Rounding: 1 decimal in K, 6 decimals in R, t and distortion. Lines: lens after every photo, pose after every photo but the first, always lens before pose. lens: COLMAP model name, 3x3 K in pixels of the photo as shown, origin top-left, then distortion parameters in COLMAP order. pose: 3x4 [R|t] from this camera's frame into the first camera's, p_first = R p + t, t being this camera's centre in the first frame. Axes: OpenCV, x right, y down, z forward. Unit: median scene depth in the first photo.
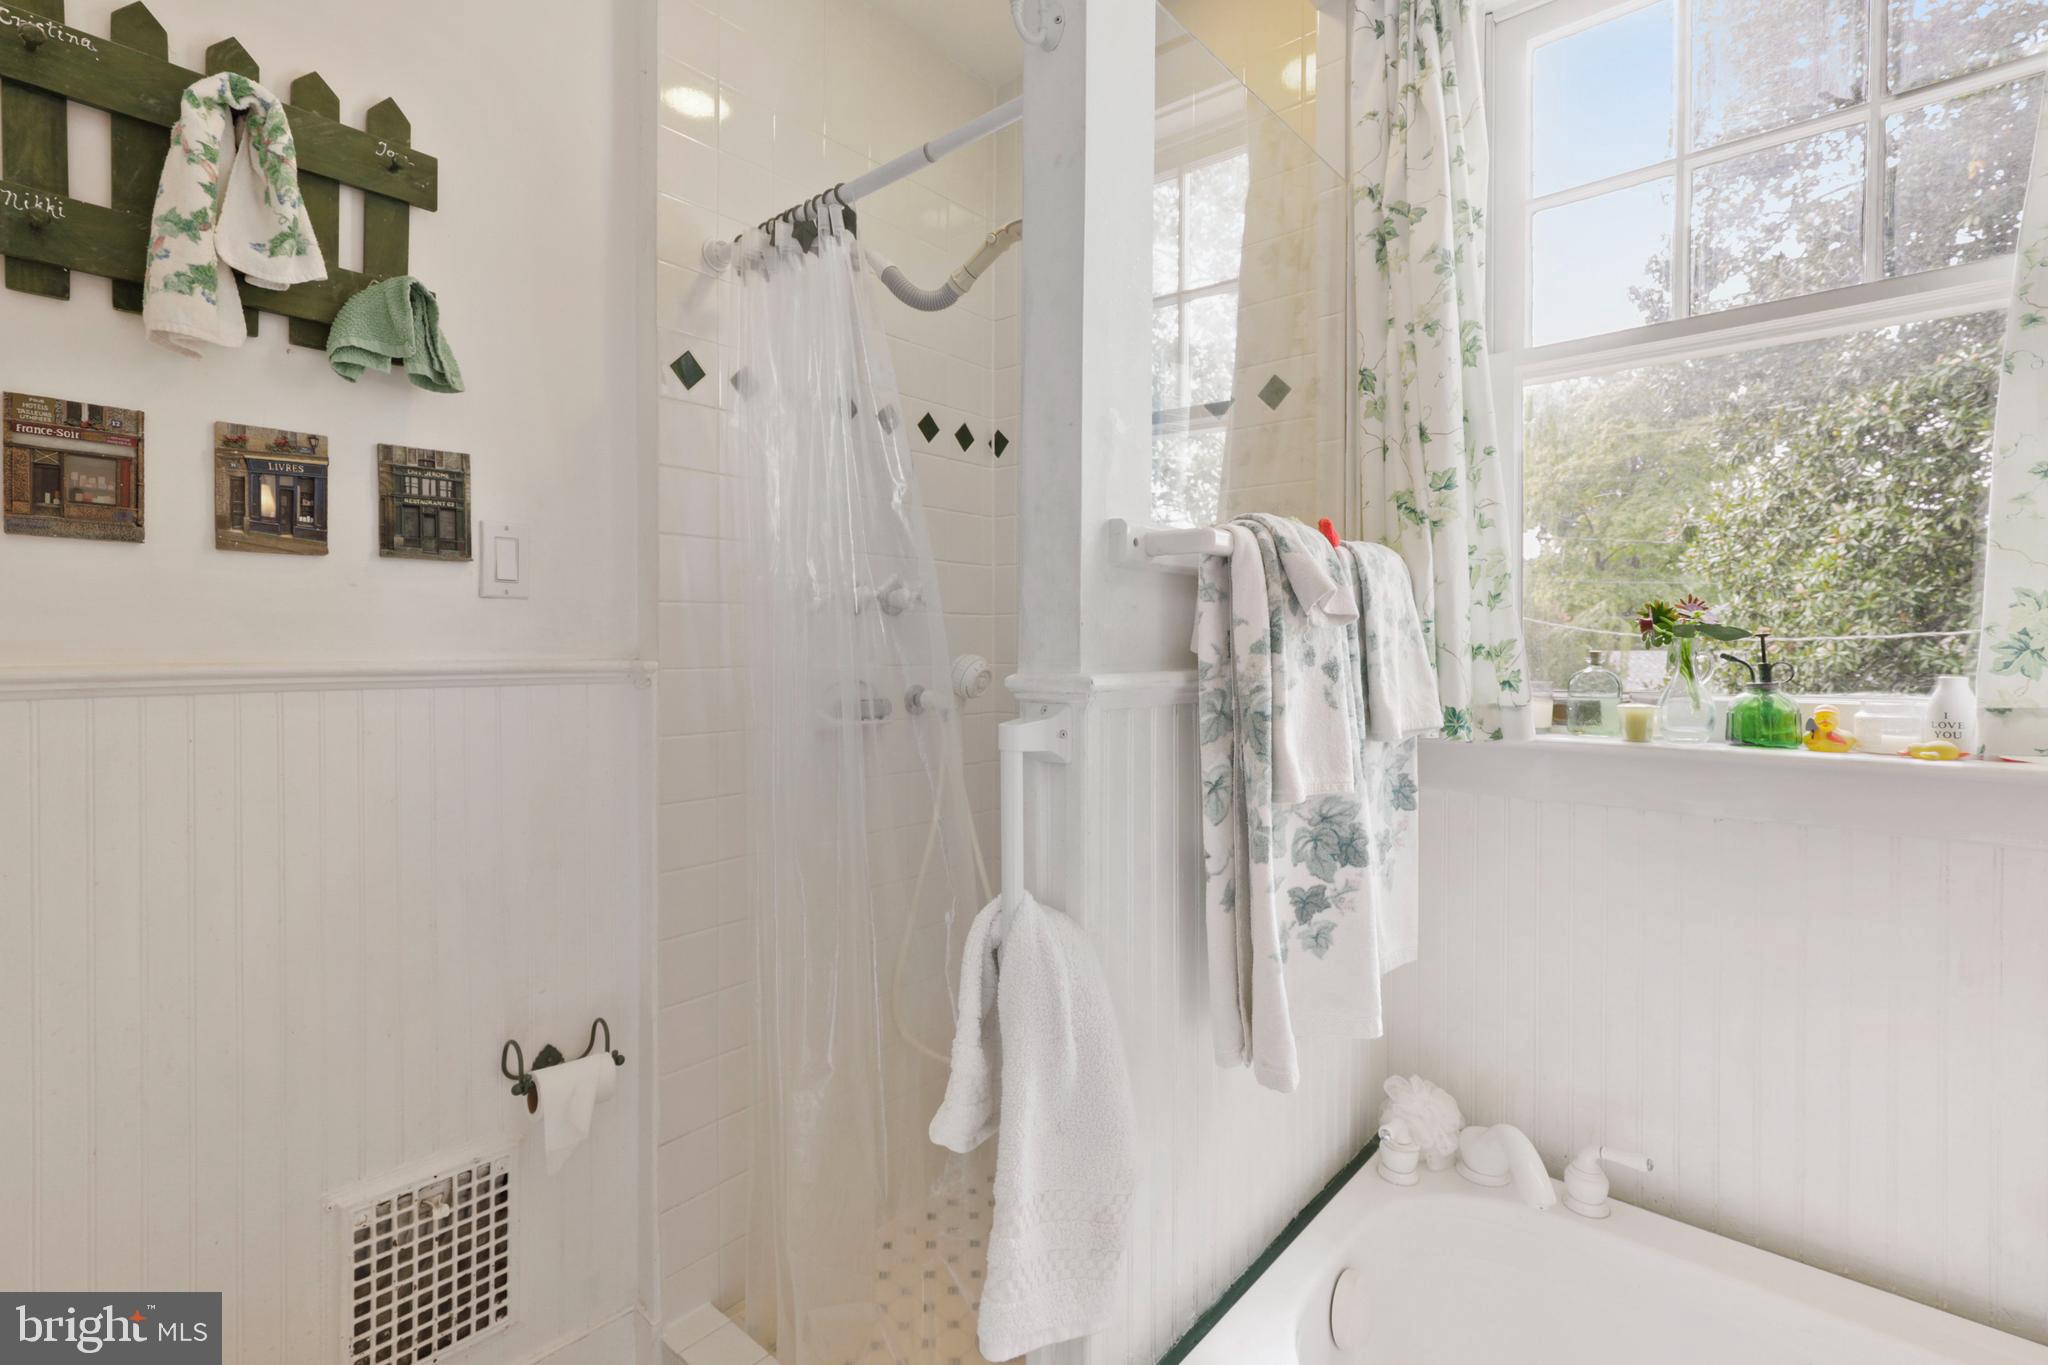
lens RADIAL K [[939.4, 0, 1028.1], [0, 939.4, 655.8], [0, 0, 1]] dist [0.003186, 0.002143]
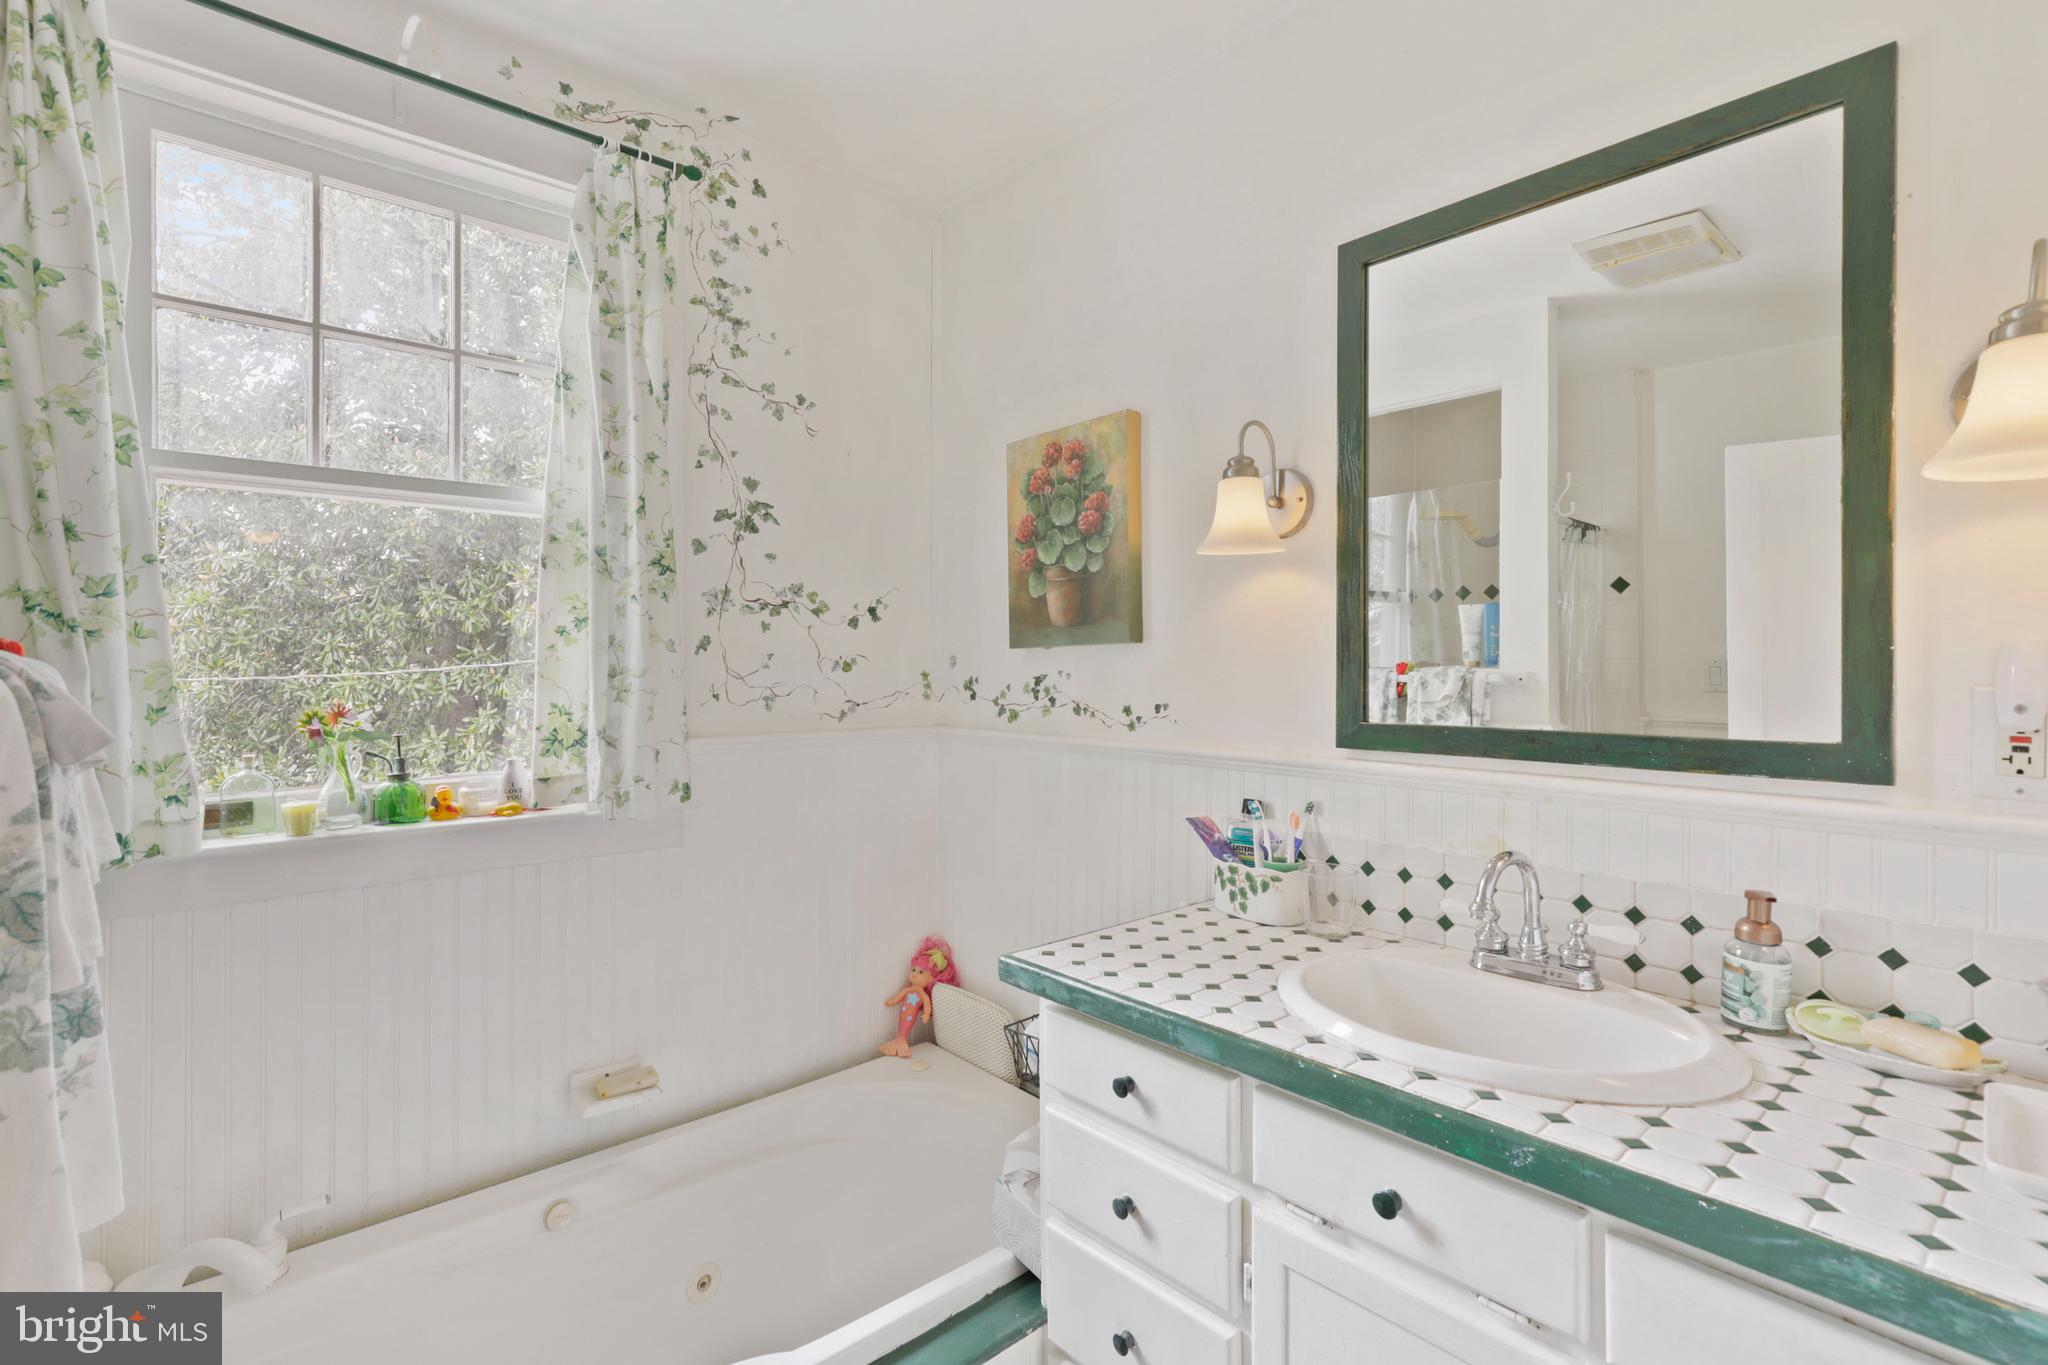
lens RADIAL K [[939.4, 0, 1022.4], [0, 939.4, 681.3], [0, 0, 1]] dist [0.003186, 0.002143]
pose [[0.125631, -0.014700, 0.991968, -0.353672], [0.012475, 0.999835, 0.013237, -0.095423], [-0.991999, 0.010712, 0.125794, 0.000536]]
